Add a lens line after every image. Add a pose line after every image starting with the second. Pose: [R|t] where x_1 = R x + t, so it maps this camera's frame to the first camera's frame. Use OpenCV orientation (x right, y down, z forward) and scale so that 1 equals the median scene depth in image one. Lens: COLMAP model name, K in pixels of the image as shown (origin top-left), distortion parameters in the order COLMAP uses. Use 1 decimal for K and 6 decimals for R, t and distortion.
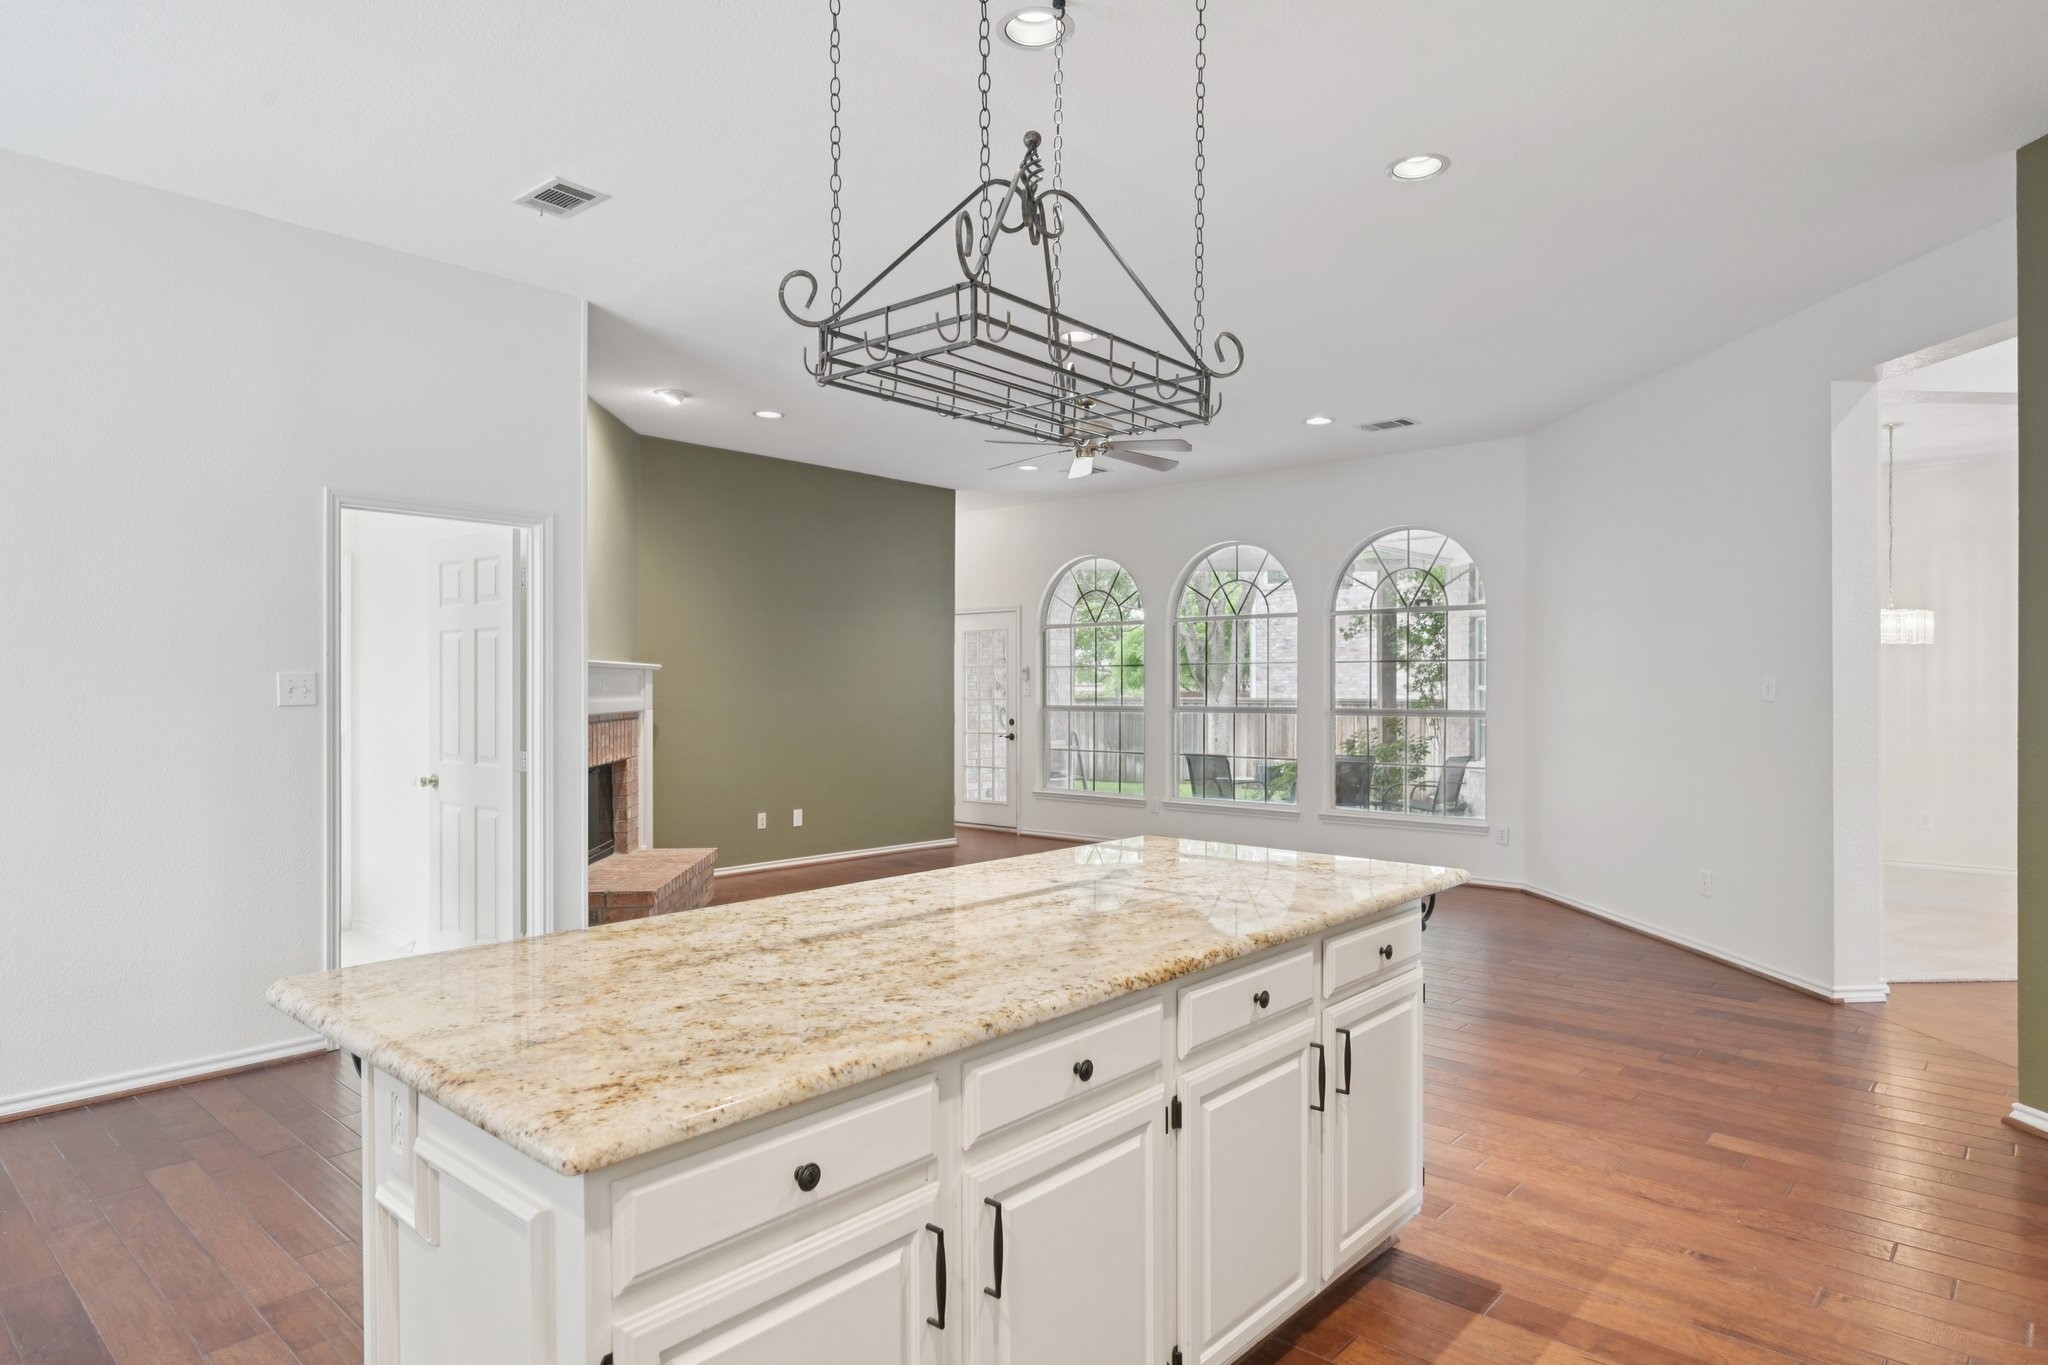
lens RADIAL K [[1195.8, 0, 996.1], [0, 1195.8, 689.2], [0, 0, 1]] dist [0.002703, -0.002134]
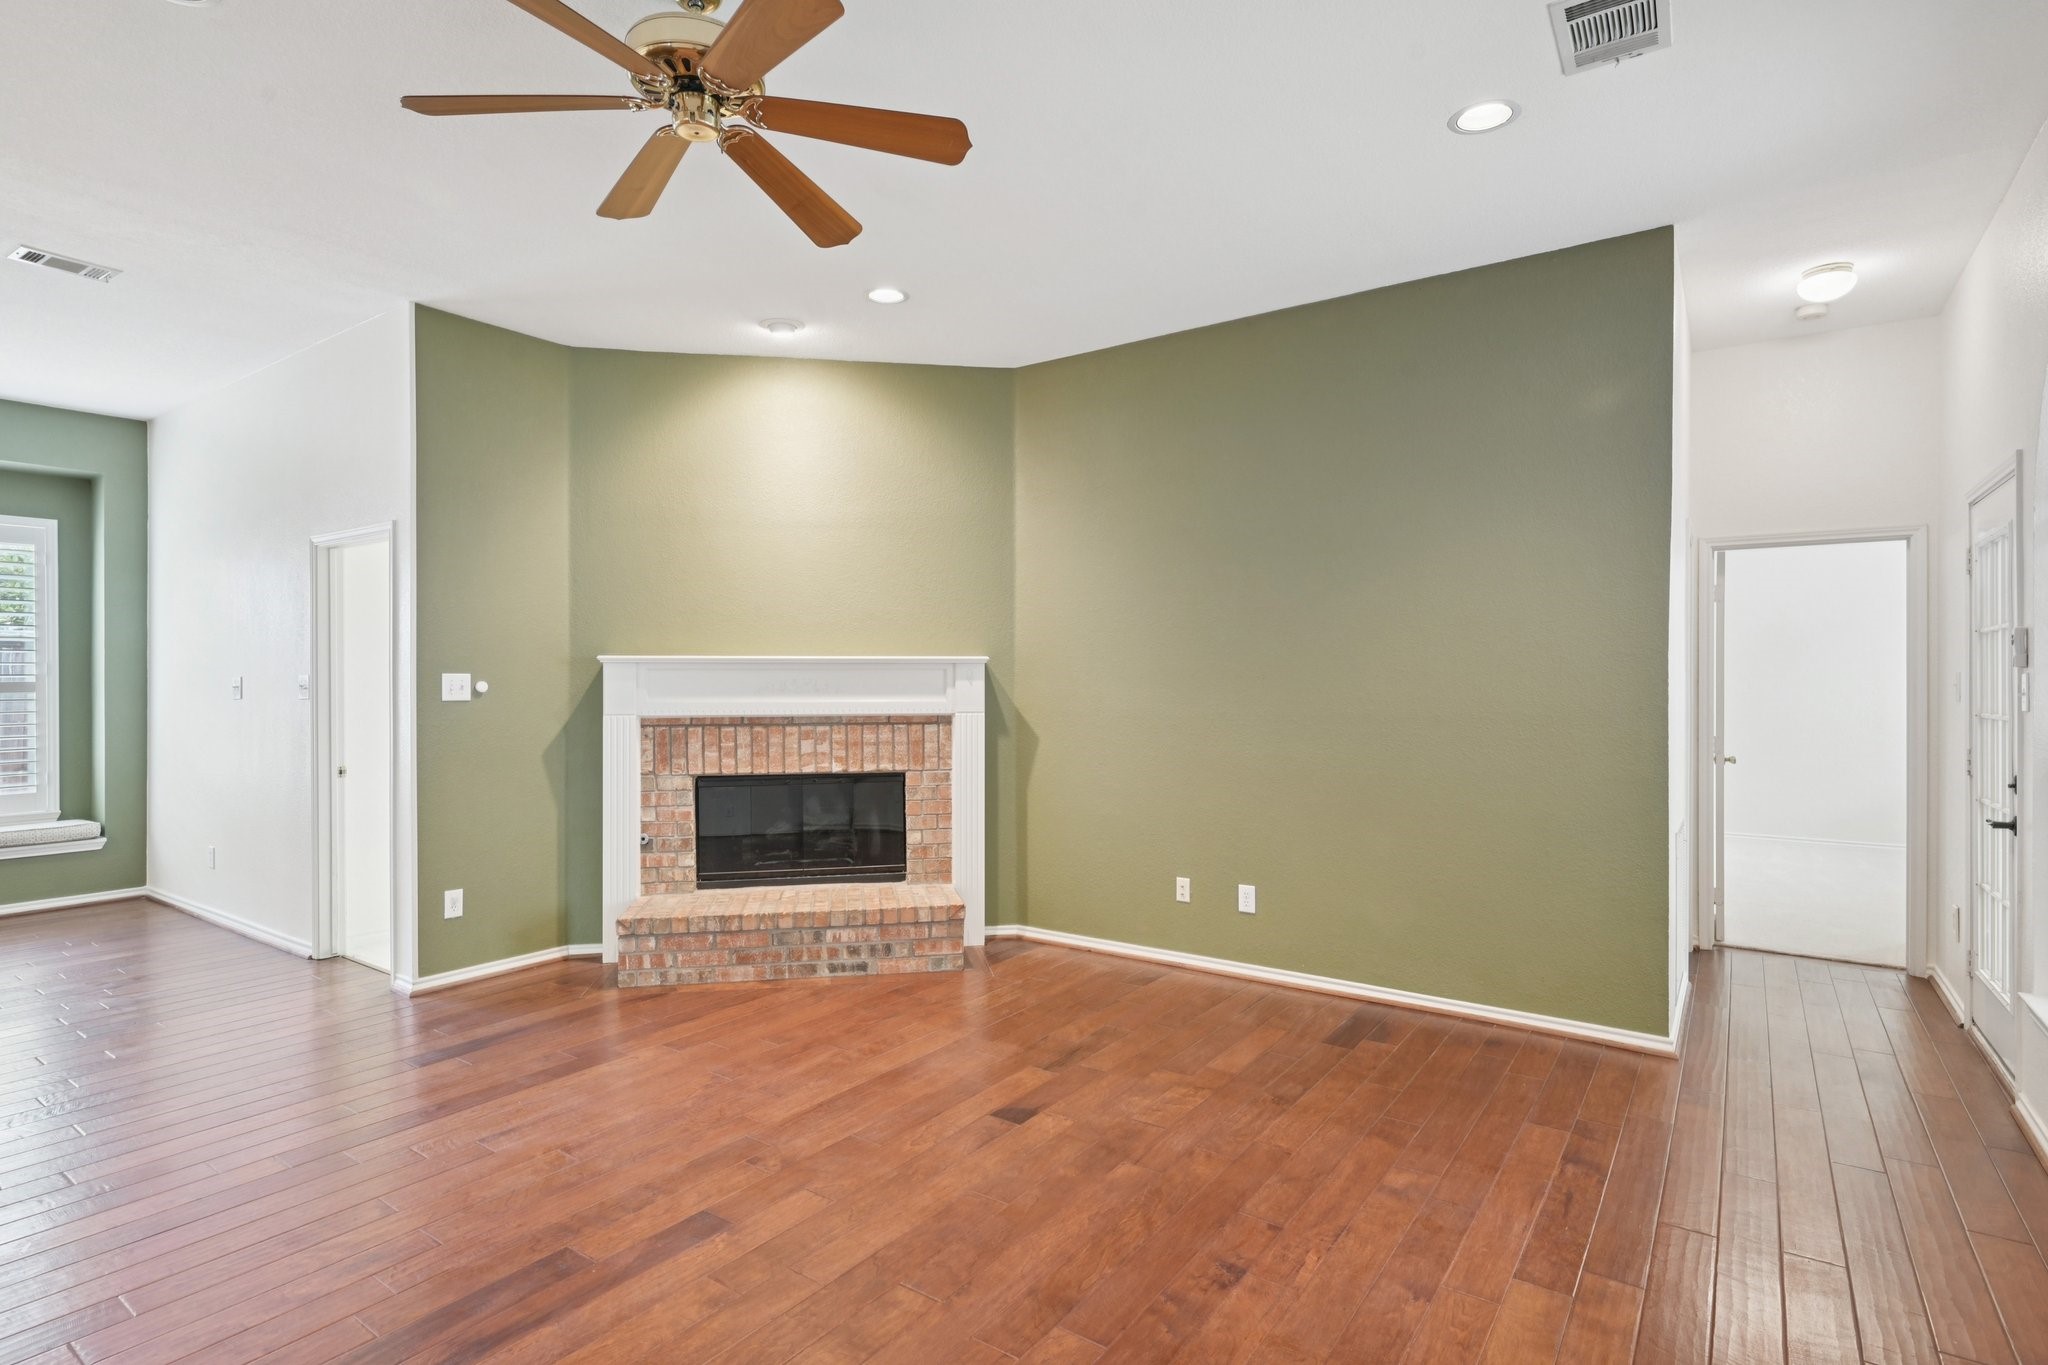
lens RADIAL K [[1002.2, 0, 994.3], [0, 1002.2, 682.9], [0, 0, 1]] dist [-0.000749, 0.001319]
pose [[0.135886, 0.005245, -0.990711, 0.578727], [-0.002906, 0.999984, 0.004896, -0.010747], [0.990720, 0.002214, 0.135899, 1.405162]]
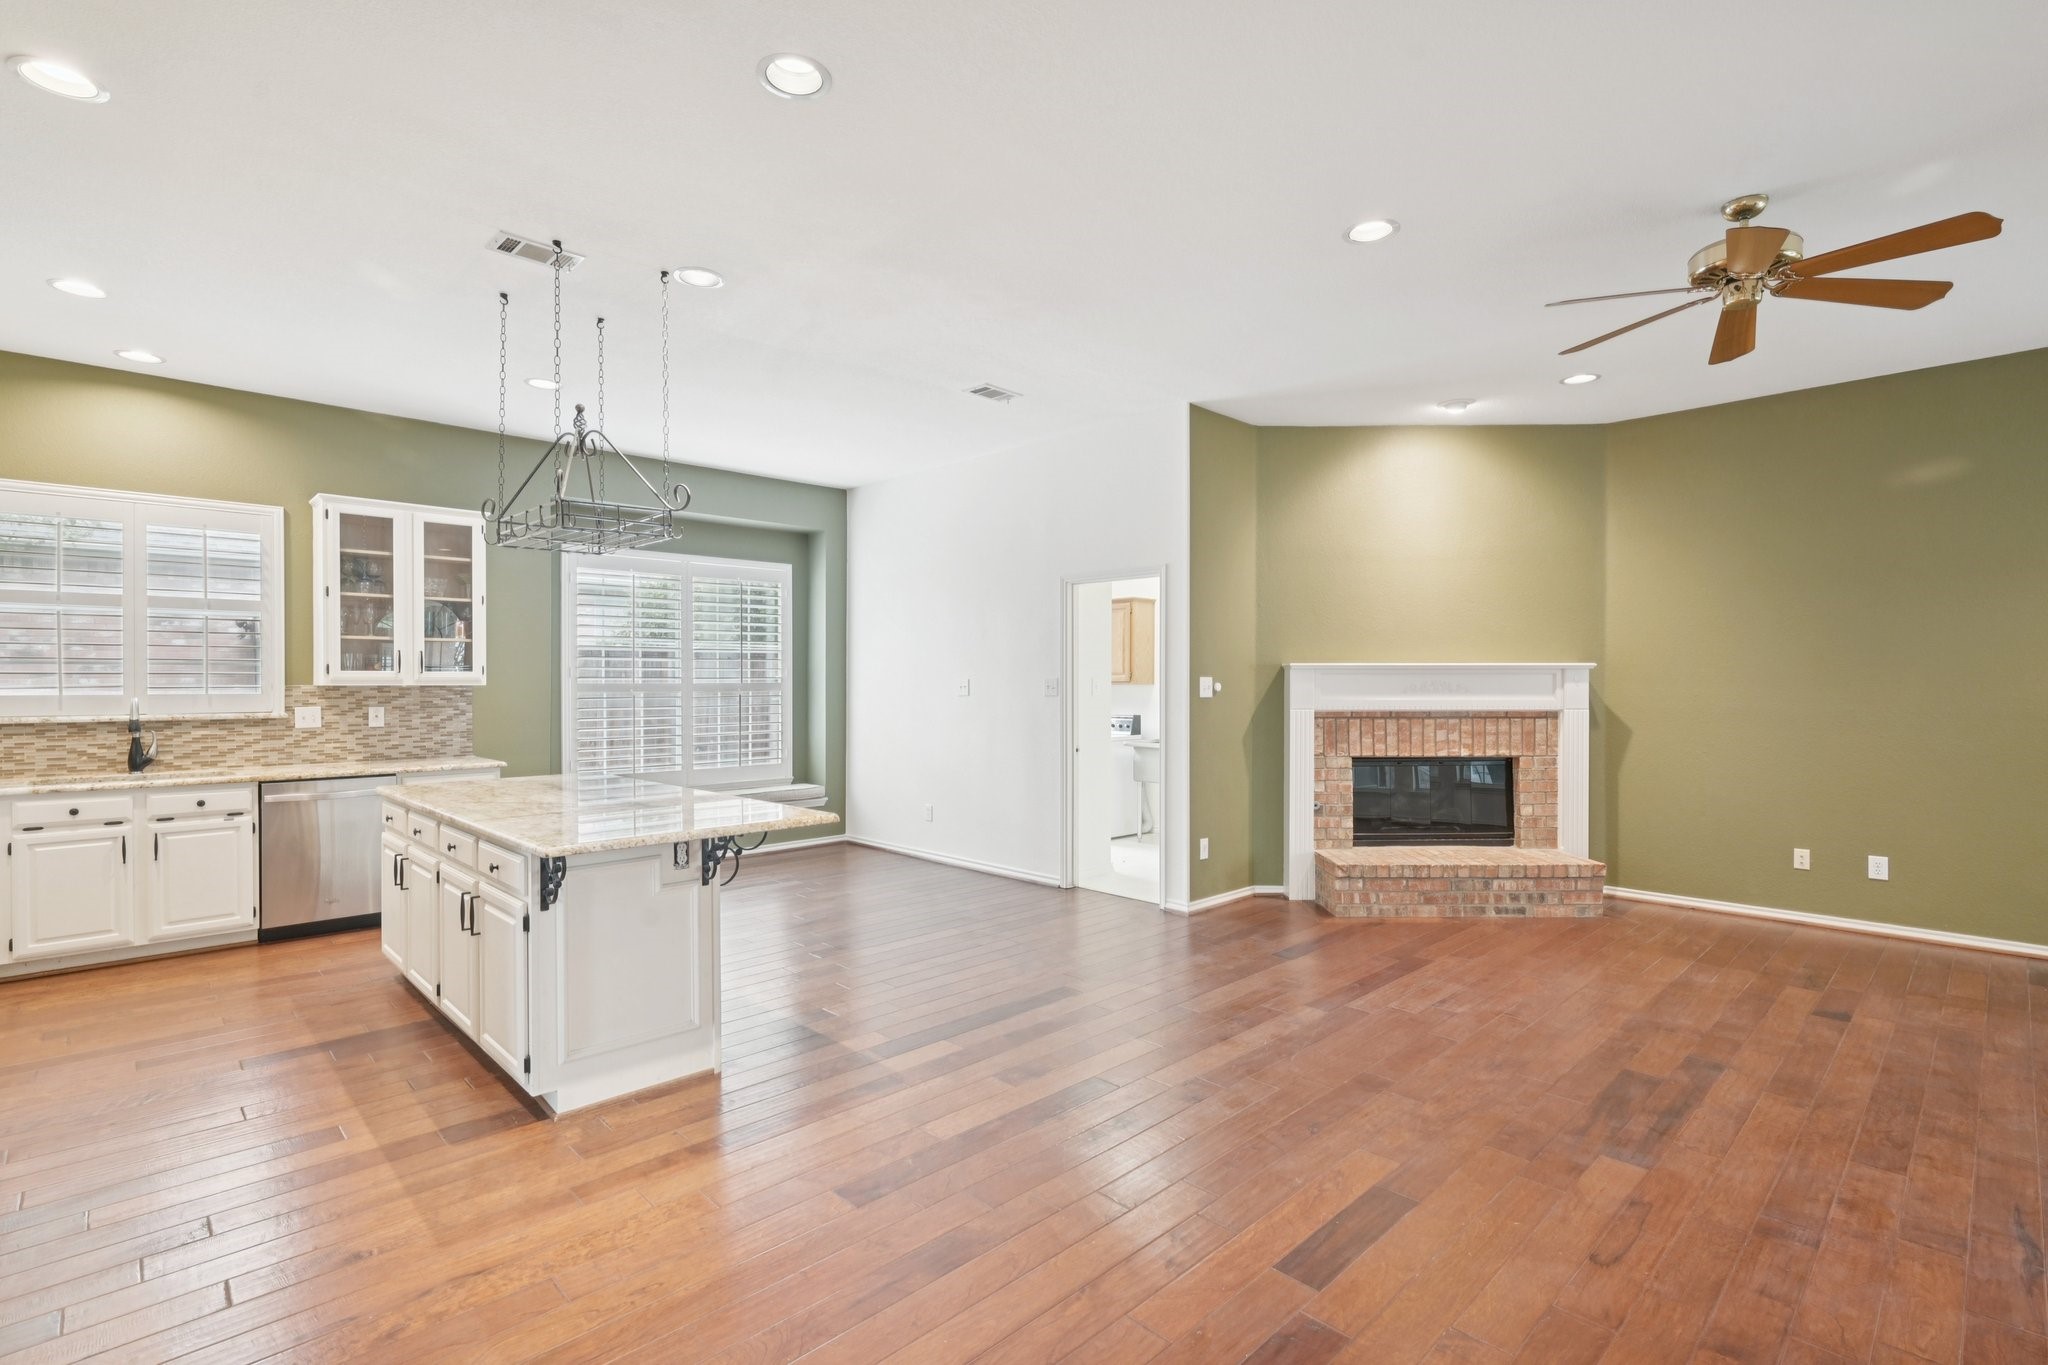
lens RADIAL K [[921.1, 0, 1020.3], [0, 921.1, 686.2], [0, 0, 1]] dist [-0.002366, -0.001464]
pose [[-0.047980, 0.007424, -0.998821, 0.738274], [-0.003883, 0.999963, 0.007619, -0.009951], [0.998841, 0.004244, -0.047949, 0.880397]]
